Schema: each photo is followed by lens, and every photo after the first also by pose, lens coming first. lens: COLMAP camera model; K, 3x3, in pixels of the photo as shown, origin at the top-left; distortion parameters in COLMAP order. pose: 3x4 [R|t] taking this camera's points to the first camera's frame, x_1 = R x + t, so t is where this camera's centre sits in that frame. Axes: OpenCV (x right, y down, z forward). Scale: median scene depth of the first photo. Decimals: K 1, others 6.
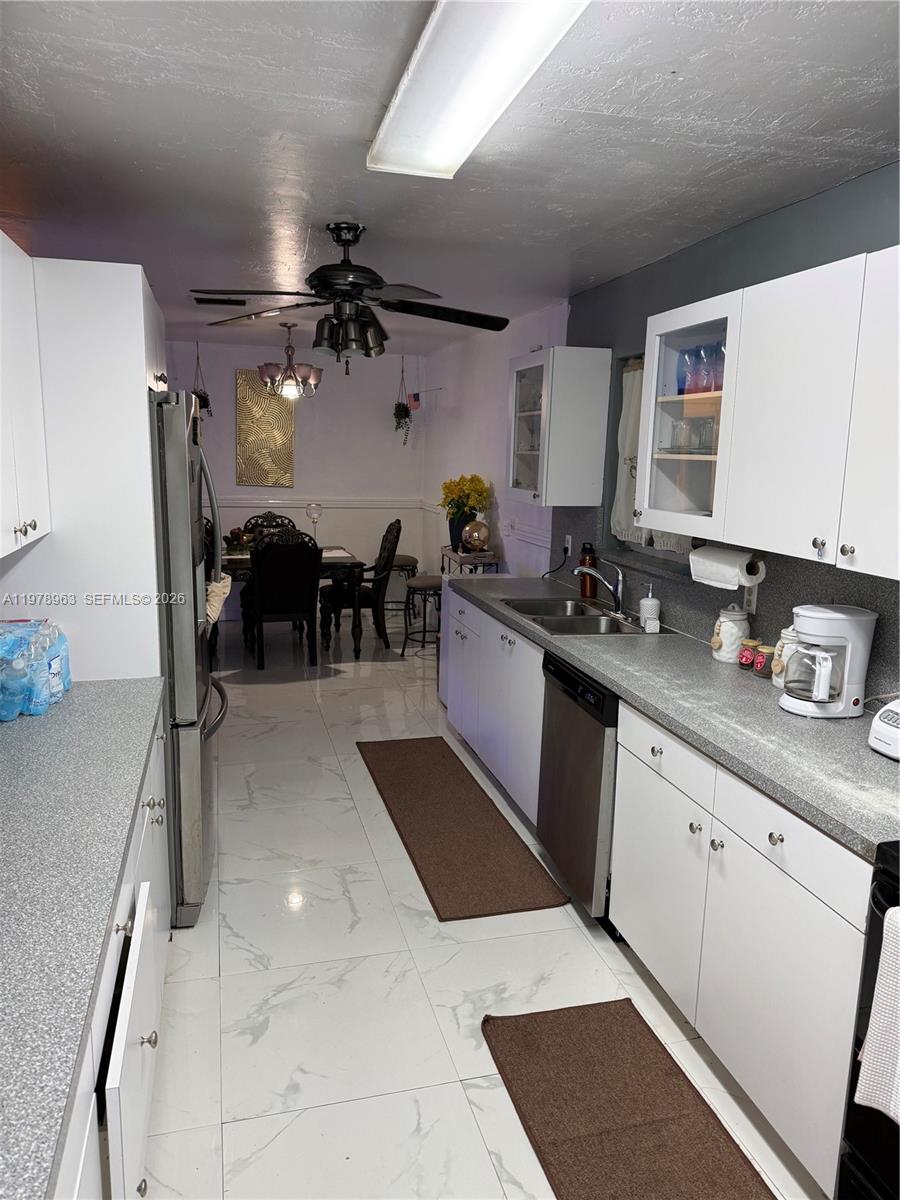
lens RADIAL K [[844.9, 0, 451.9], [0, 844.9, 600.7], [0, 0, 1]] dist [0.044509, -0.047386]
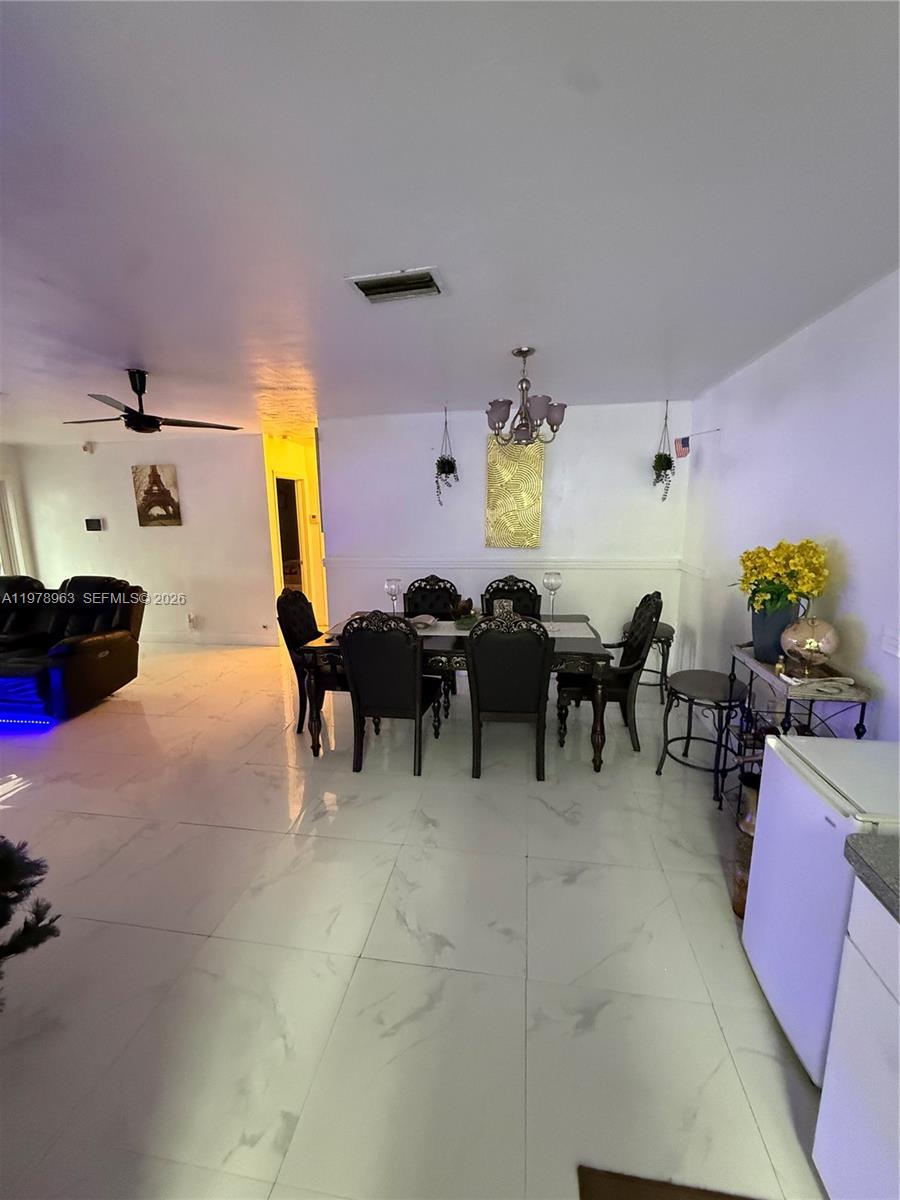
lens RADIAL K [[479.3, 0, 446.5], [0, 479.3, 600.4], [0, 0, 1]] dist [0.000185, -0.000261]
pose [[0.908545, 0.040024, -0.415865, -0.135662], [-0.037044, 0.999197, 0.015236, -0.211476], [0.416141, 0.001563, 0.909299, 1.204967]]
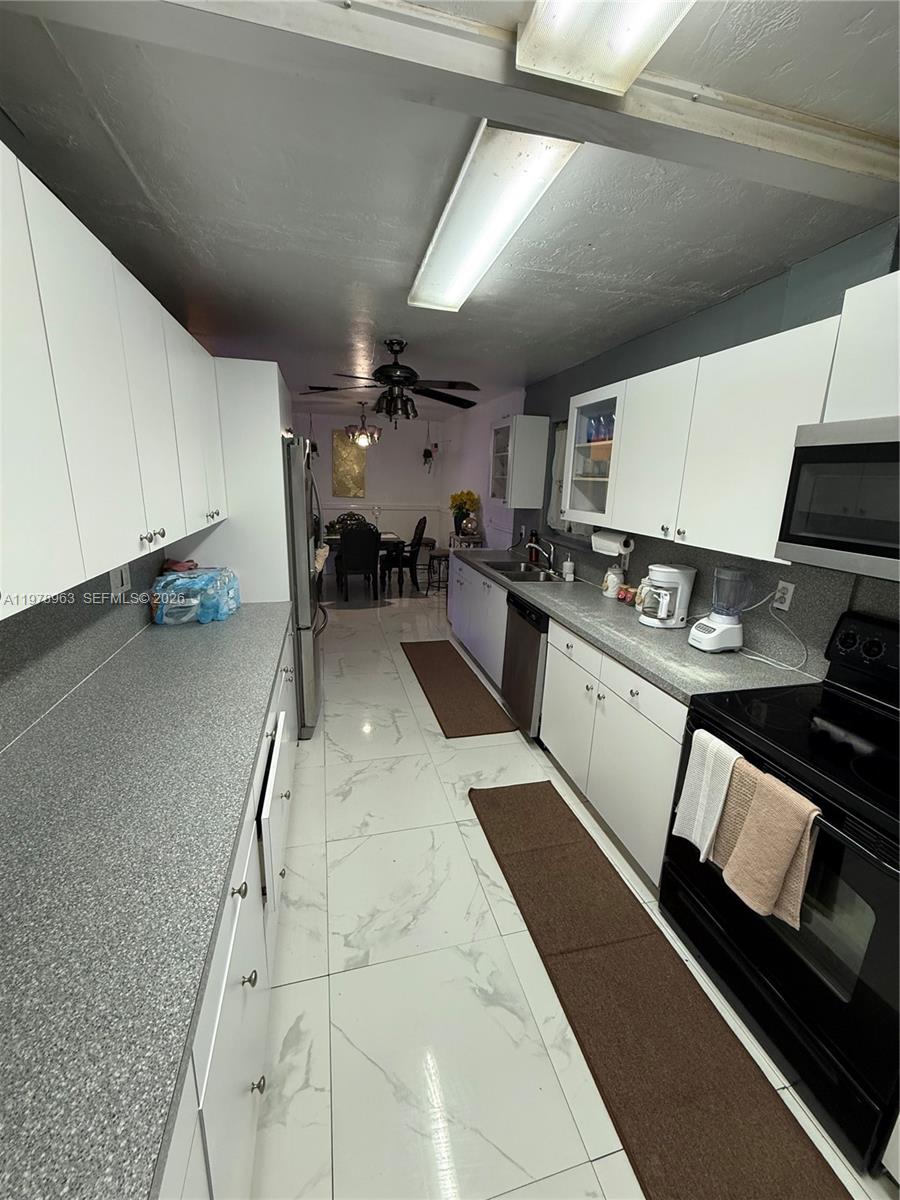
lens RADIAL K [[479.3, 0, 452.2], [0, 479.3, 597.8], [0, 0, 1]] dist [0.000185, -0.000261]
pose [[0.999913, 0.012000, -0.005530, 0.000823], [-0.011607, 0.997736, 0.066245, 0.011439], [0.006312, -0.066175, 0.997788, 0.004449]]
